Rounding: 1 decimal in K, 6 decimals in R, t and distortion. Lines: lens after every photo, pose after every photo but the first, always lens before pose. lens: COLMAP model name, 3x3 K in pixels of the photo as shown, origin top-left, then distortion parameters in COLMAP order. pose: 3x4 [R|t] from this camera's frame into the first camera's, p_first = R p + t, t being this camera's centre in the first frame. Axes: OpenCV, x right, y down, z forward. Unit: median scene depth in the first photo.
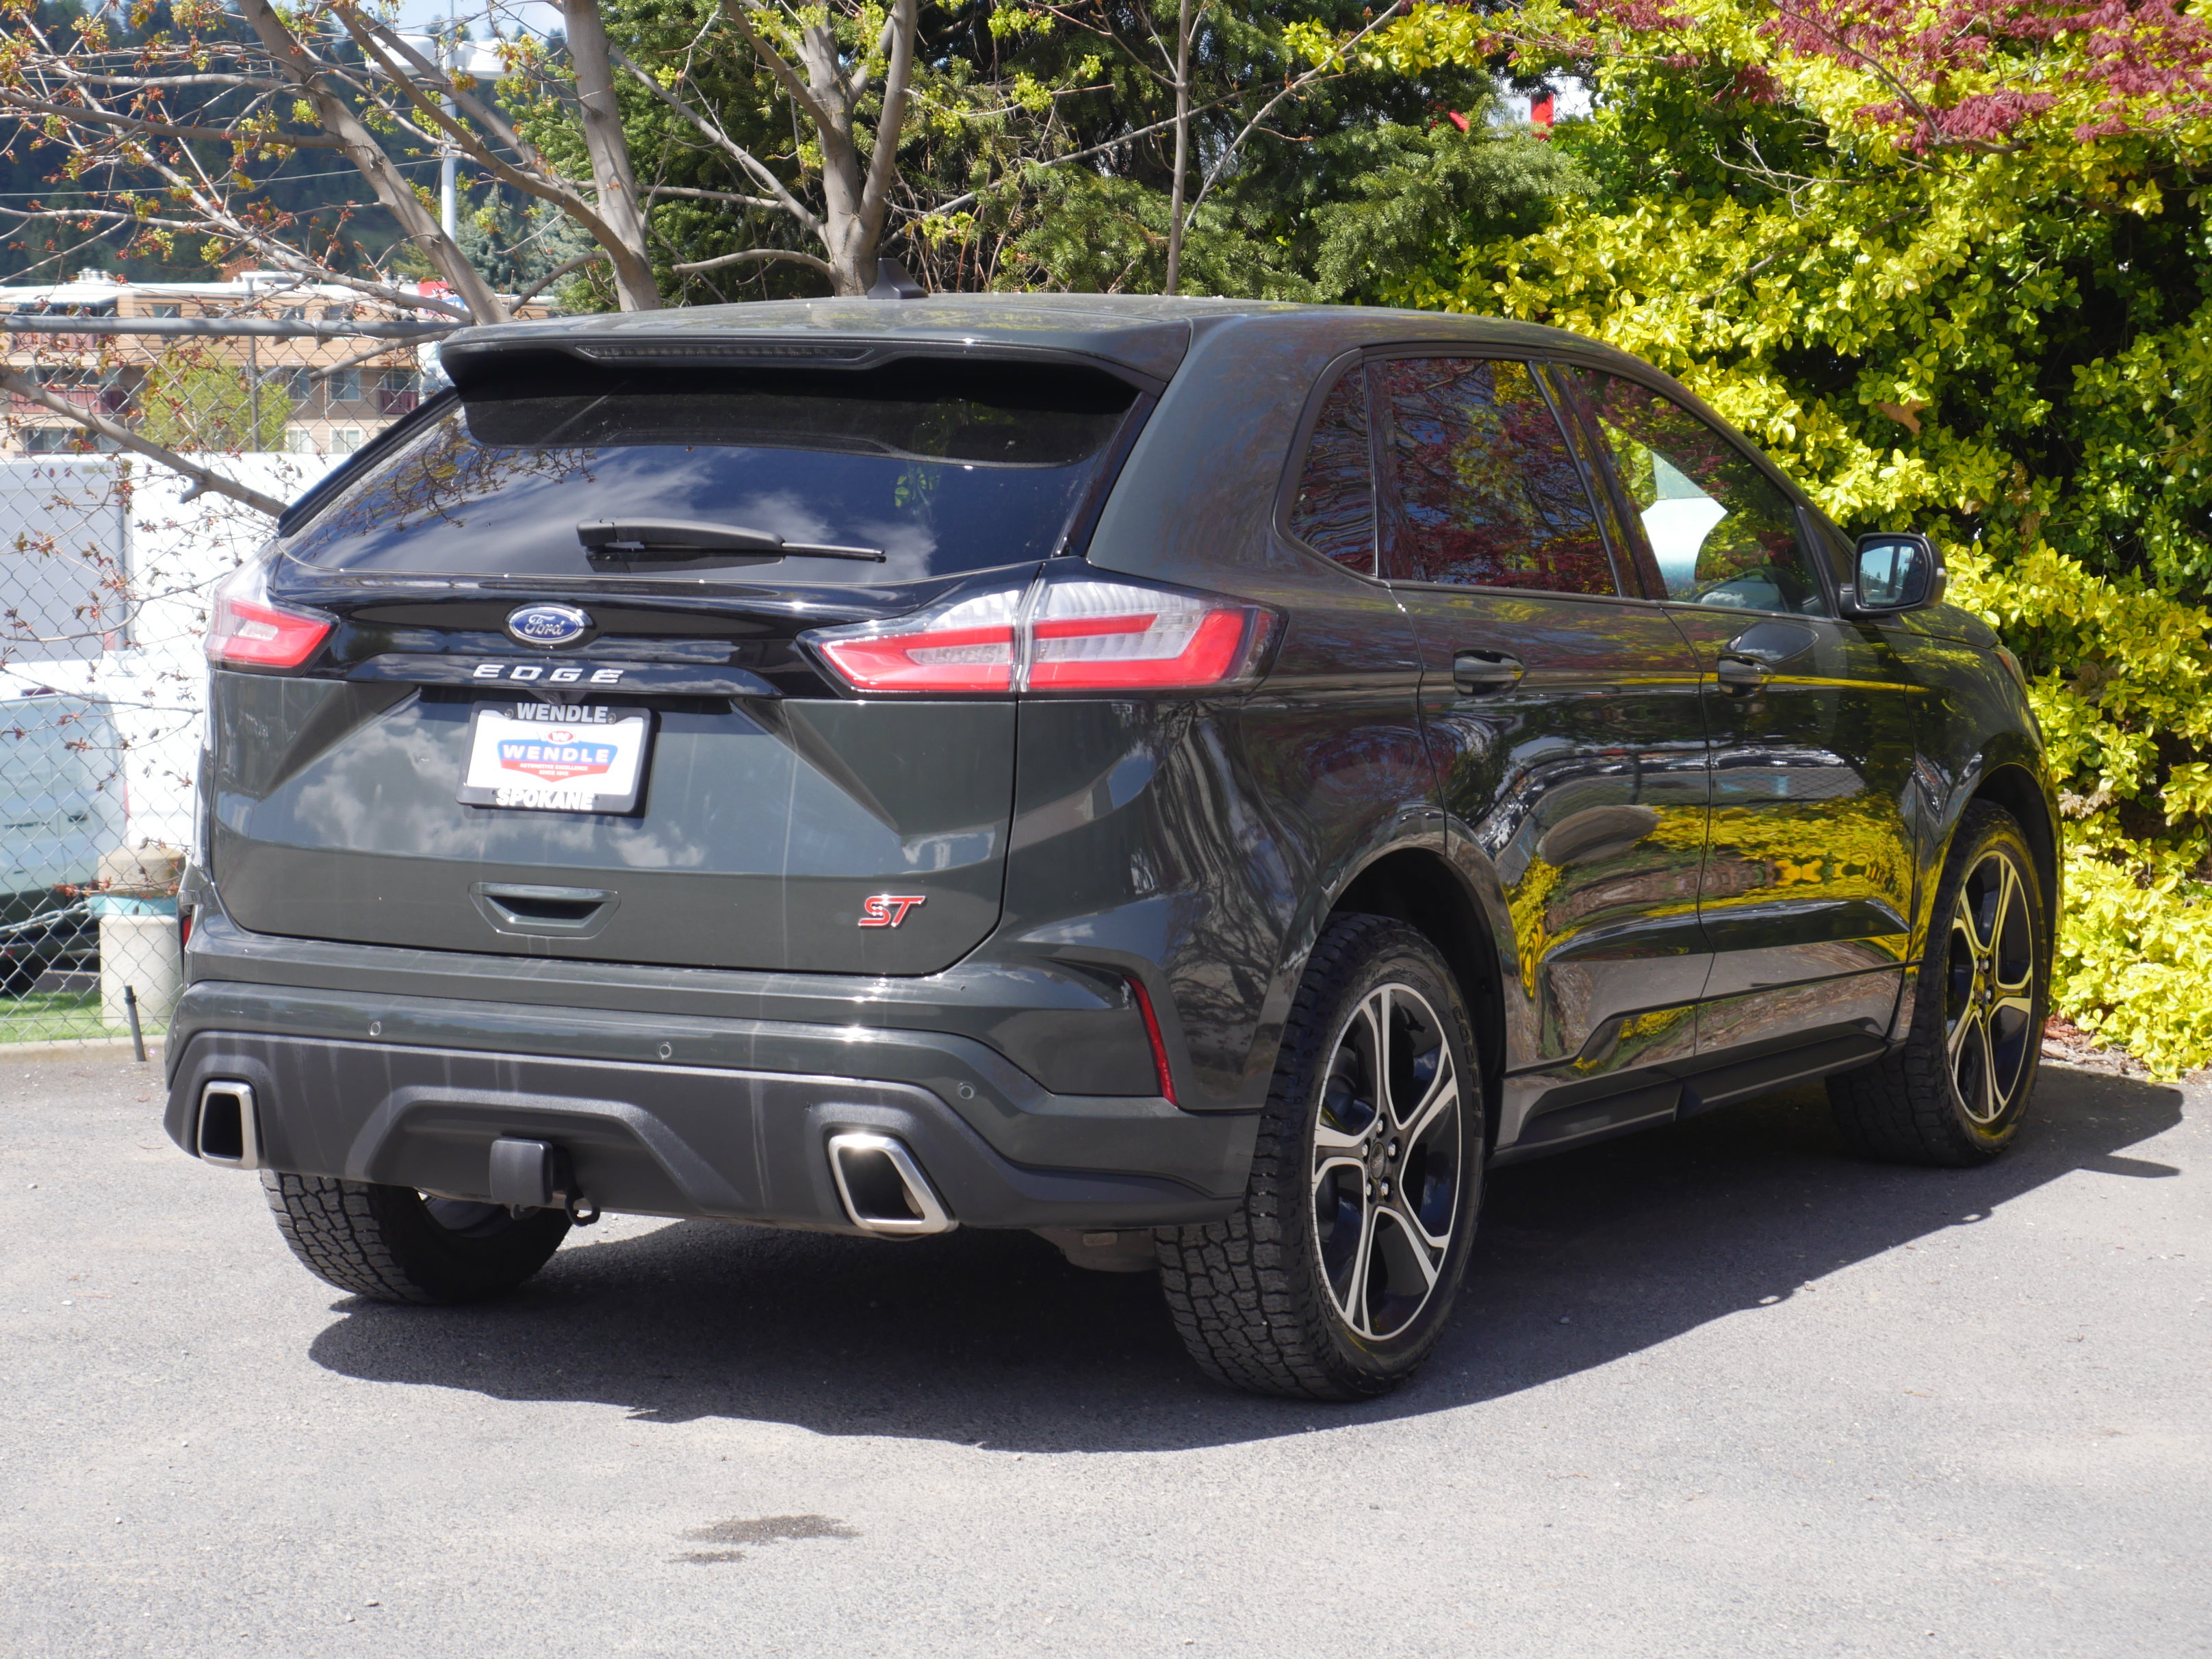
lens RADIAL K [[5394.9, 0, 1106.0], [0, 5394.9, 829.5], [0, 0, 1]] dist [0.178899, -0.193621]
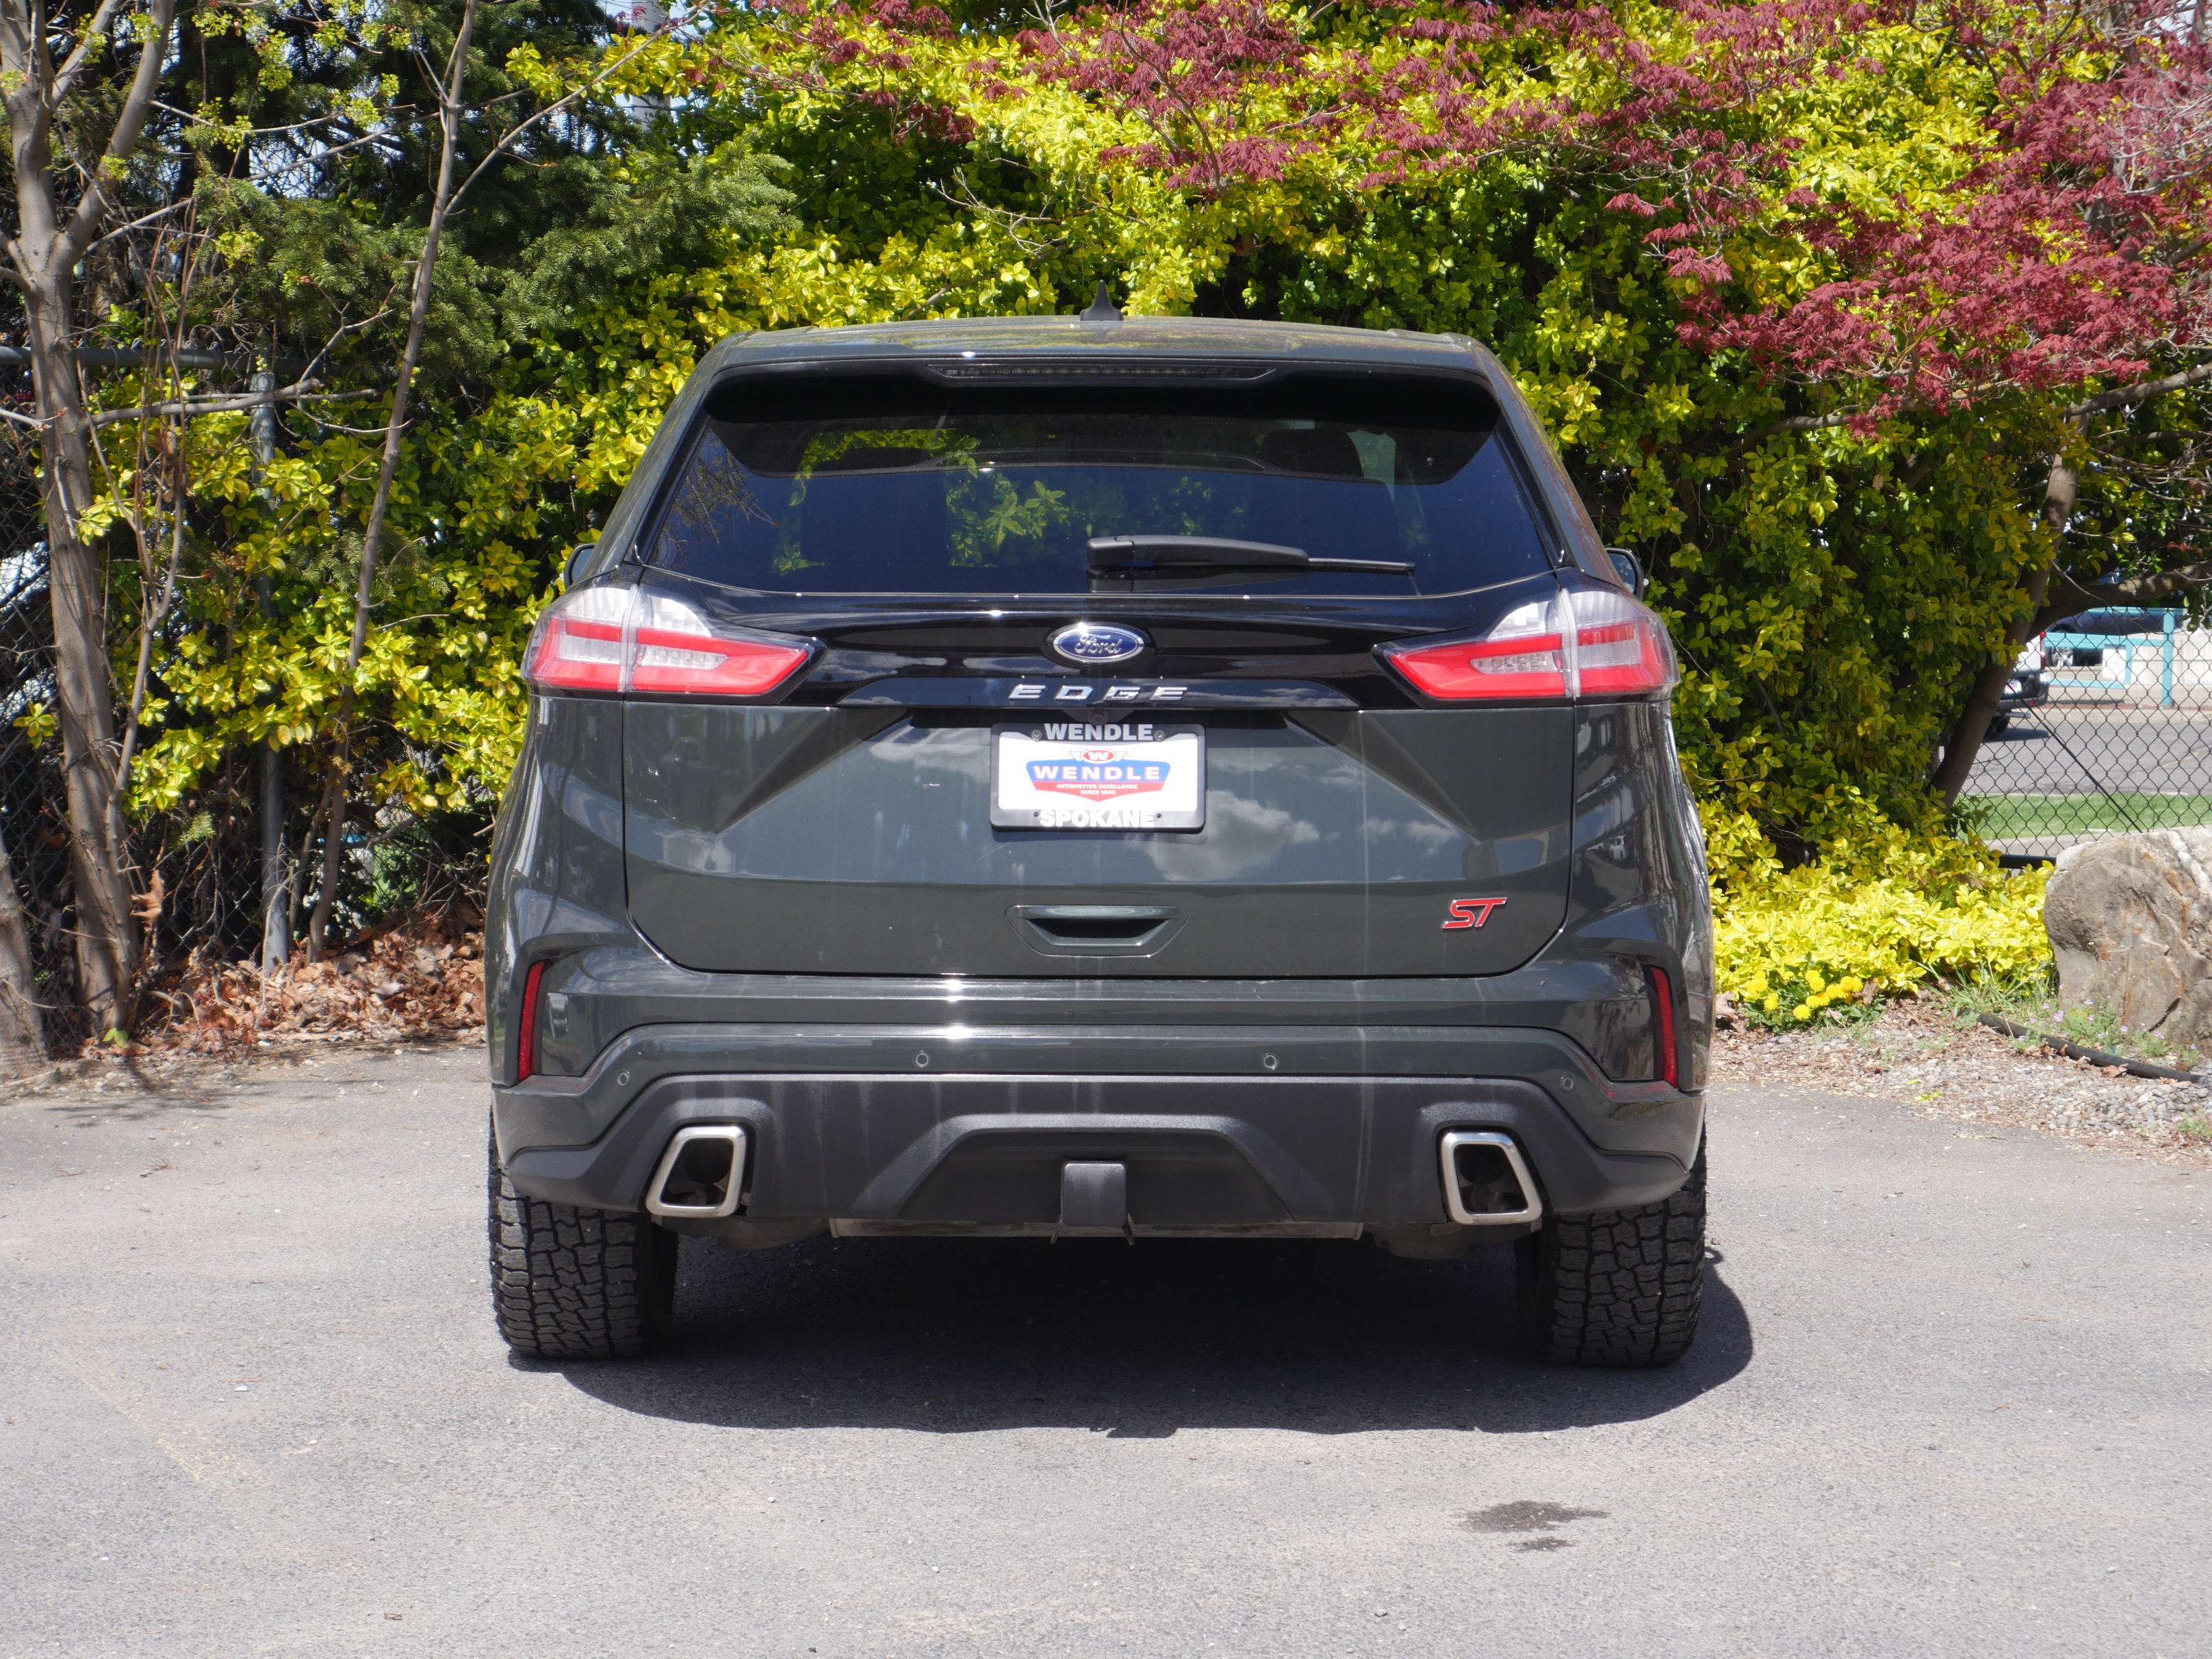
lens RADIAL K [[5394.9, 0, 1106.0], [0, 5394.9, 829.5], [0, 0, 1]] dist [0.178899, -0.193621]
pose [[0.880855, -0.036186, 0.472001, -0.570076], [0.039863, 0.999203, 0.002210, -0.005724], [-0.471705, 0.016869, 0.881595, 0.121616]]
